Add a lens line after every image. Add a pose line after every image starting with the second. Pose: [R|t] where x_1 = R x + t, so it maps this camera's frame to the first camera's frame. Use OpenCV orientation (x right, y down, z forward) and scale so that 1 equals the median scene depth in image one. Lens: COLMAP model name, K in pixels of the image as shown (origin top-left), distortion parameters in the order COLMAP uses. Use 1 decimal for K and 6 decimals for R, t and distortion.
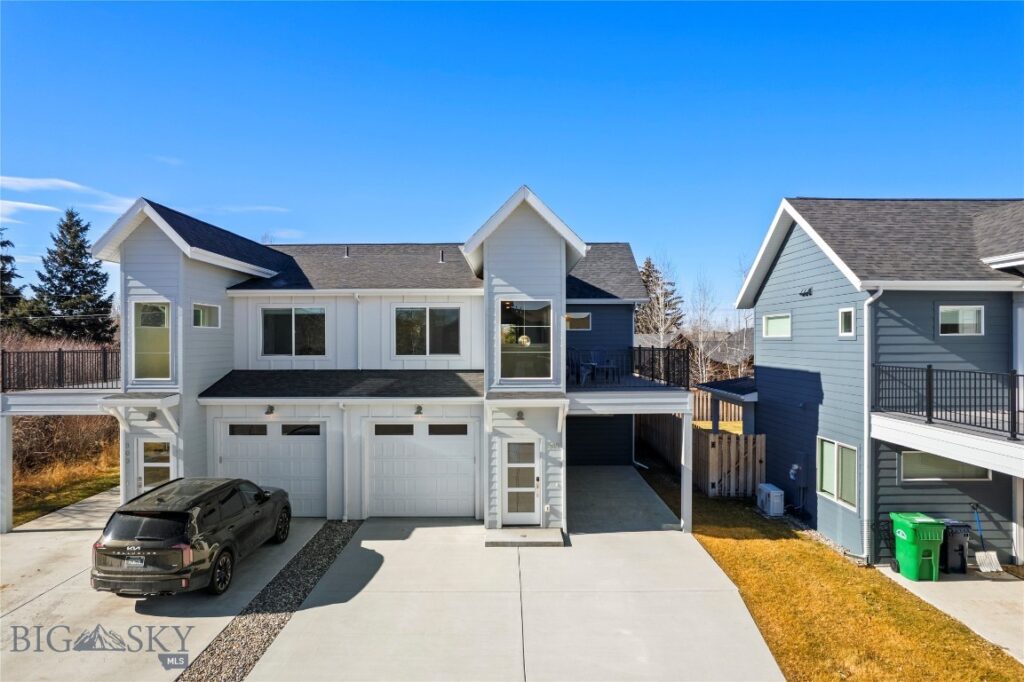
lens RADIAL K [[656.3, 0, 513.9], [0, 656.3, 339.9], [0, 0, 1]] dist [-0.084346, 0.070428]
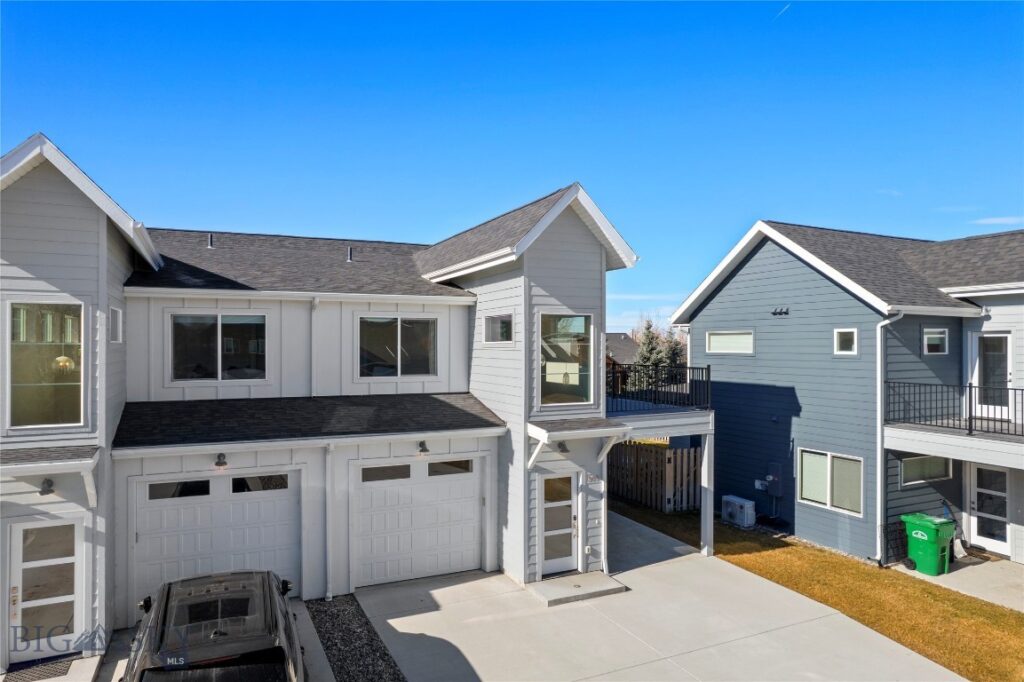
lens RADIAL K [[656.3, 0, 513.9], [0, 656.3, 339.9], [0, 0, 1]] dist [-0.084346, 0.070428]
pose [[0.905218, 0.005388, 0.424914, -0.412819], [-0.002853, 0.999974, -0.006602, -0.020054], [-0.424939, 0.004764, 0.905210, 0.241376]]
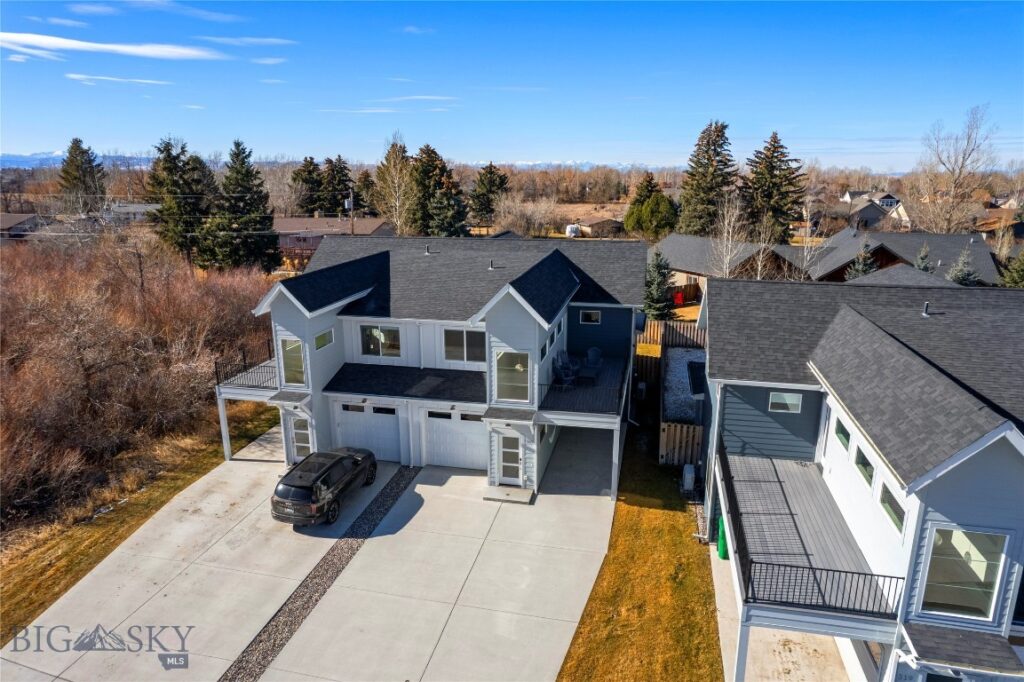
lens RADIAL K [[656.3, 0, 513.9], [0, 656.3, 339.9], [0, 0, 1]] dist [-0.084346, 0.070428]
pose [[0.974917, 0.054113, -0.215890, 0.350540], [0.002105, 0.967708, 0.252064, -0.472999], [0.222559, -0.246196, 0.943321, -0.438905]]
